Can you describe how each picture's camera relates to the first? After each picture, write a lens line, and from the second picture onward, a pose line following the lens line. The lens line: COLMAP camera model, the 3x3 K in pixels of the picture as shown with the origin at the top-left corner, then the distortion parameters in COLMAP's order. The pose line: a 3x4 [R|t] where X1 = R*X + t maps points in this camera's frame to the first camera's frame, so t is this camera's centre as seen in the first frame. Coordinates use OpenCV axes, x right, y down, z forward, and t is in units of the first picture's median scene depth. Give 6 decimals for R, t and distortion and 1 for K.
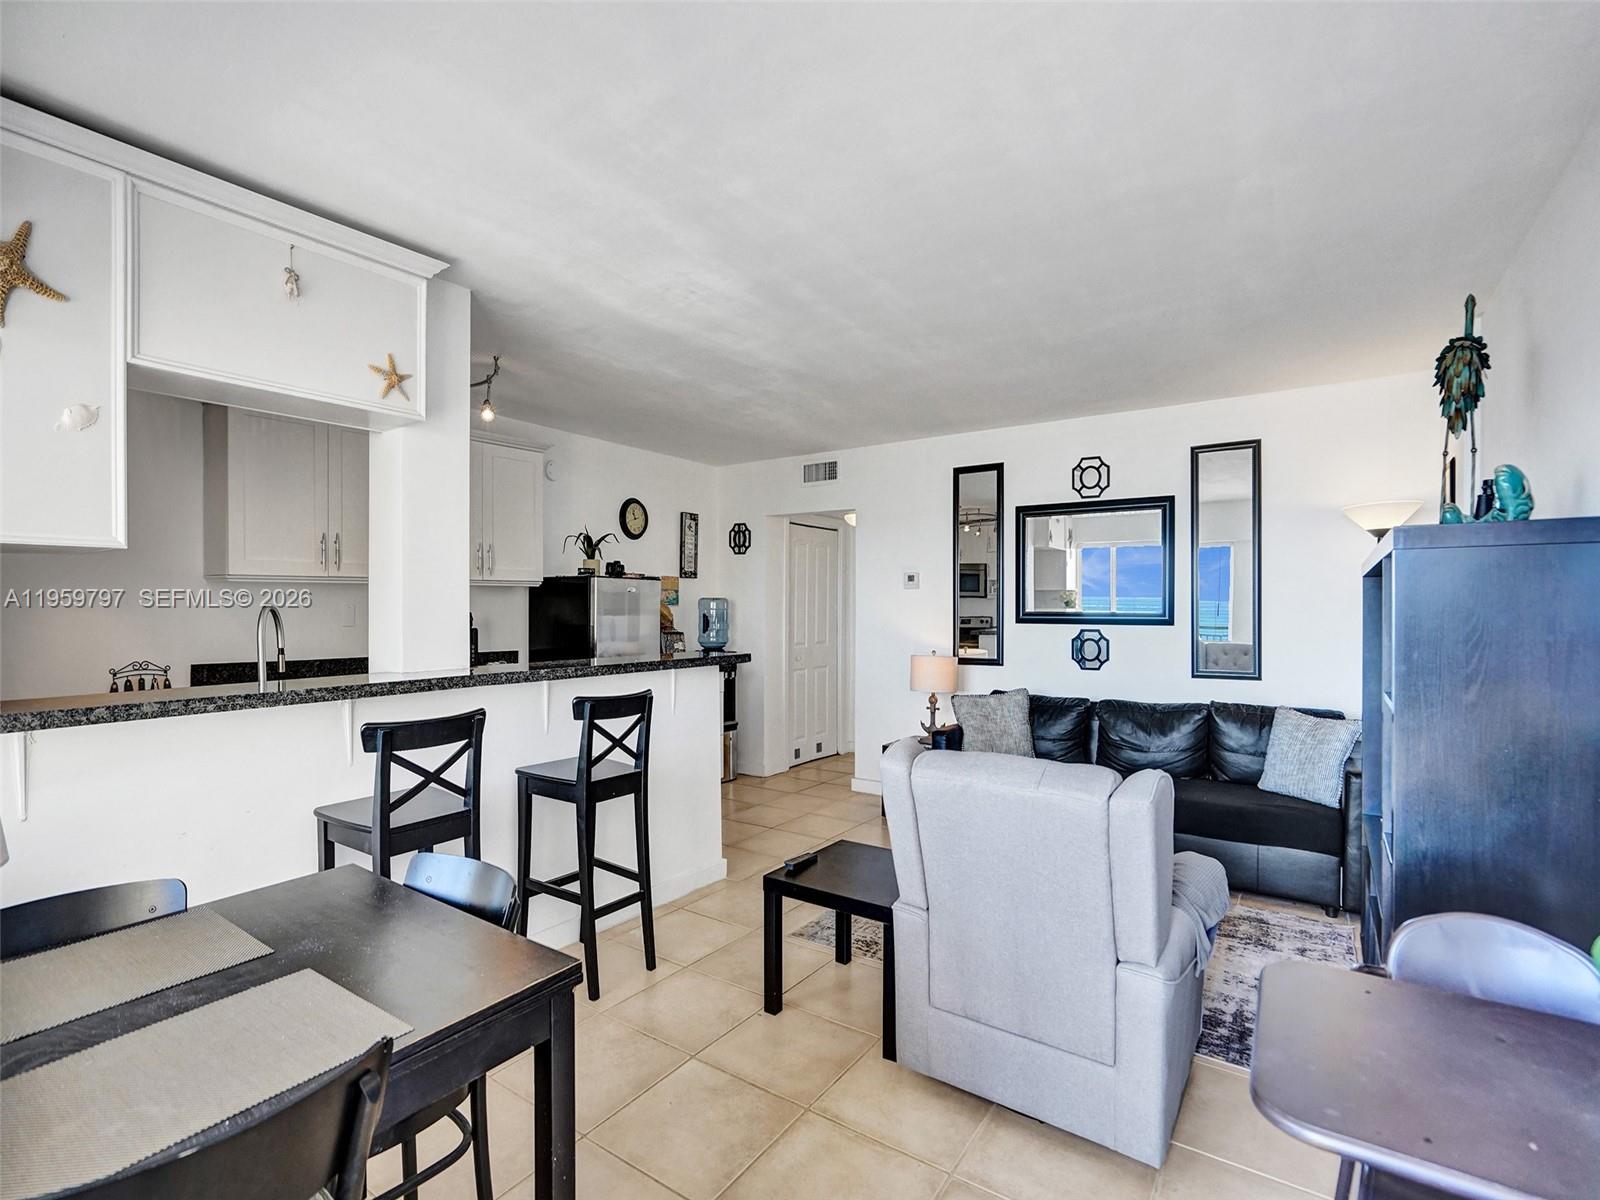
lens RADIAL K [[760.3, 0, 785.4], [0, 760.3, 598.4], [0, 0, 1]] dist [-0.042221, 0.026026]
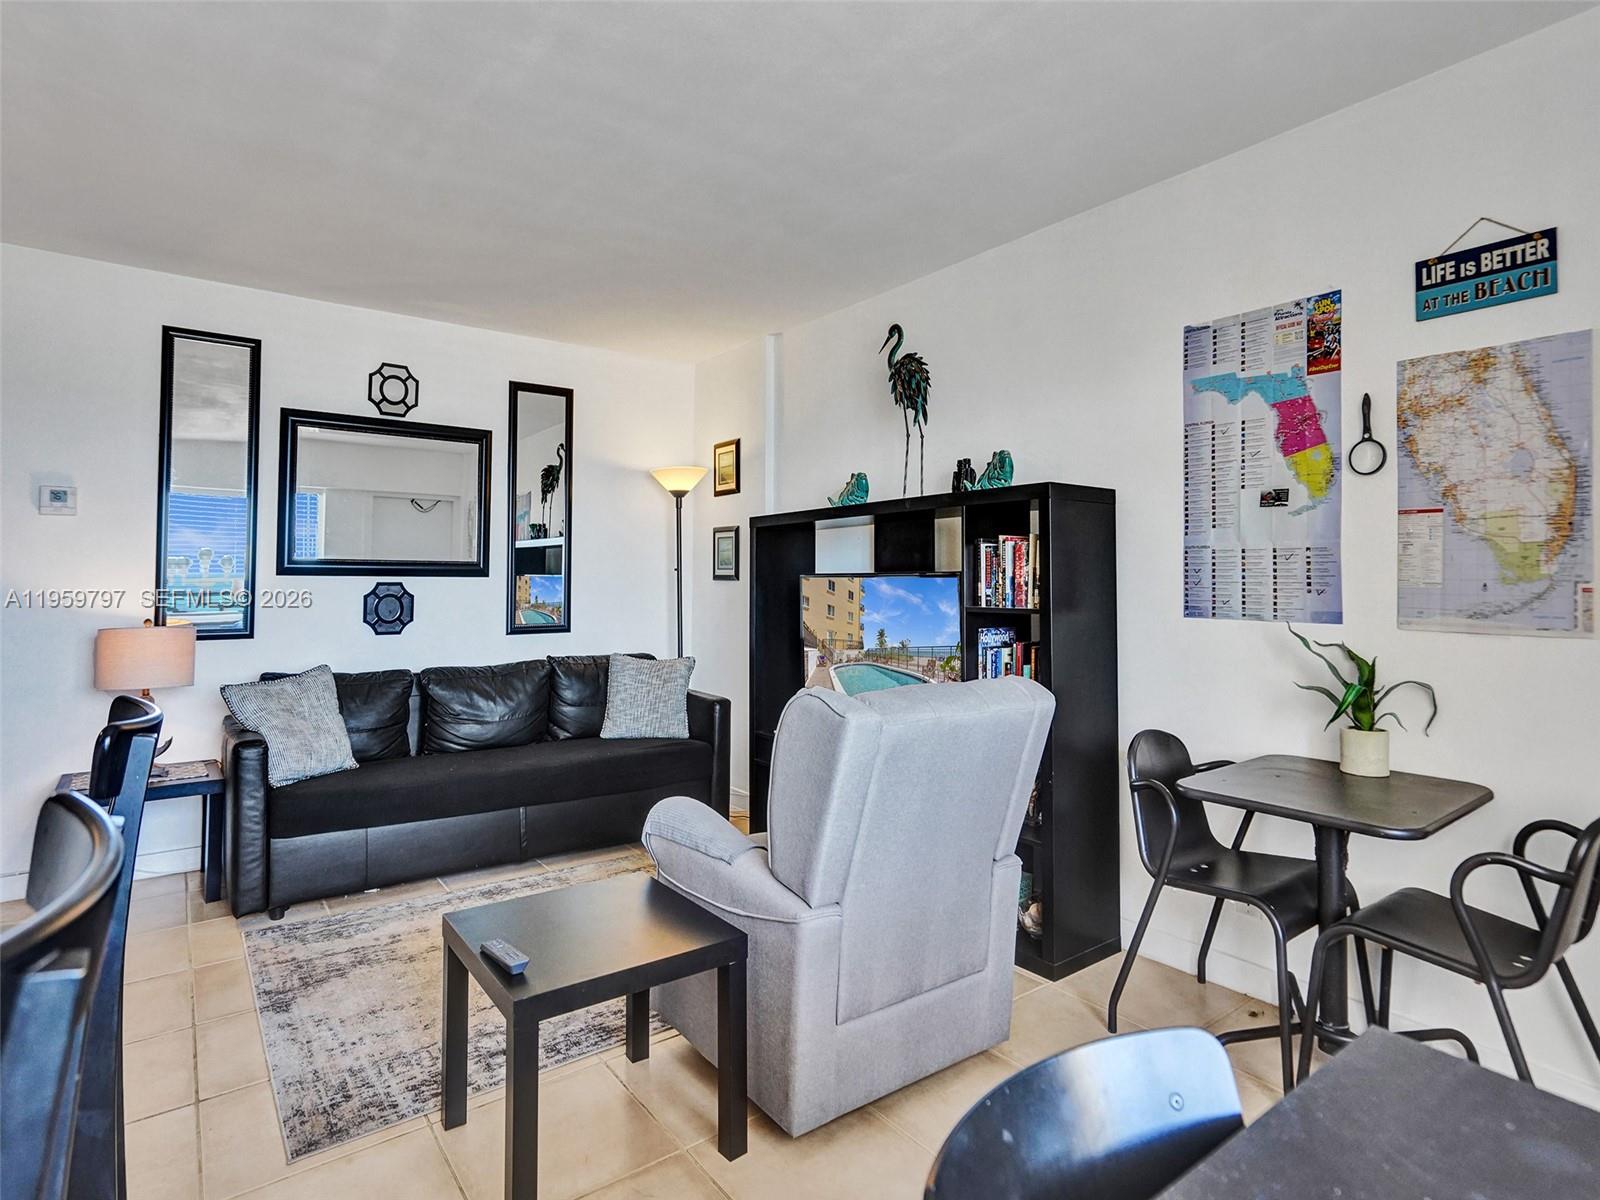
lens RADIAL K [[841.8, 0, 800.4], [0, 841.8, 555.9], [0, 0, 1]] dist [-0.003028, 0.015818]
pose [[0.300441, 0.031937, 0.953266, -0.424116], [-0.010629, 0.999489, -0.030135, 0.049247], [-0.953741, -0.001079, 0.300627, 0.468401]]
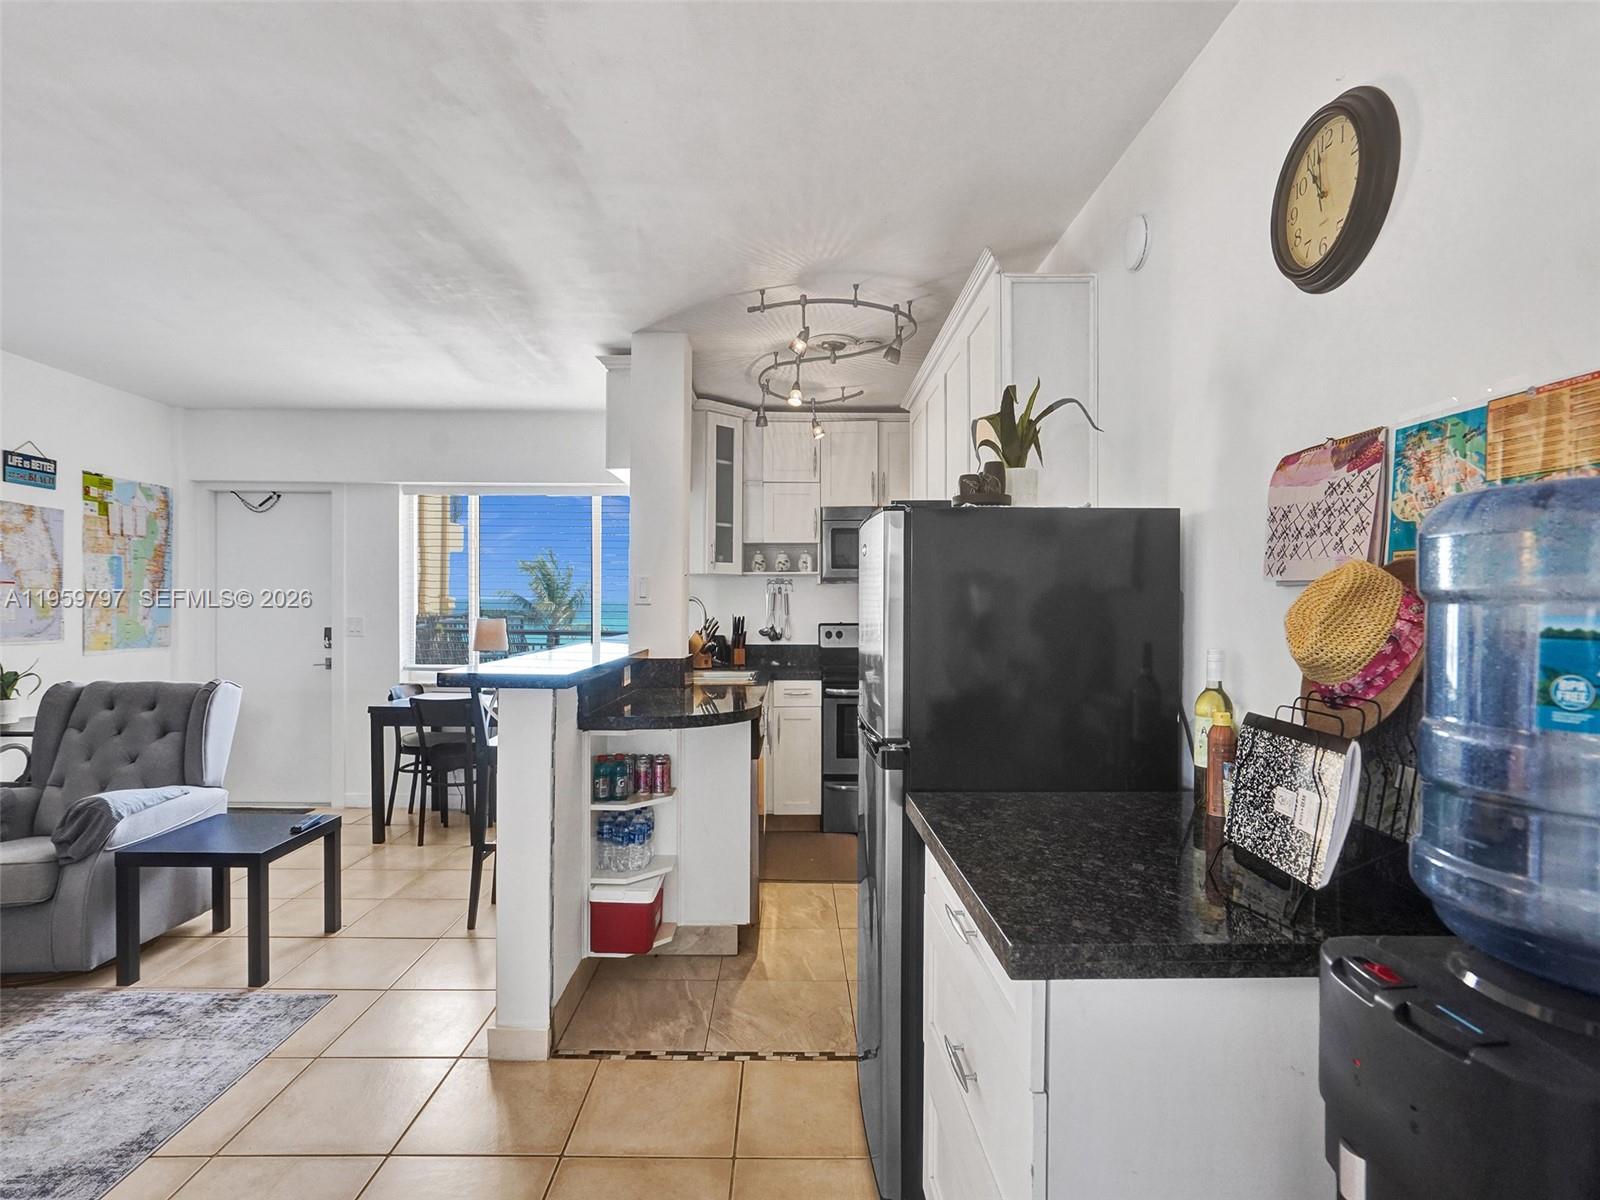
lens RADIAL K [[804.9, 0, 781.1], [0, 804.9, 608.4], [0, 0, 1]] dist [-0.018110, 0.019882]
pose [[-0.816412, -0.003290, -0.577460, 0.107095], [-0.002148, 0.999994, -0.002662, 0.028474], [0.577466, -0.000933, -0.816414, 1.870818]]
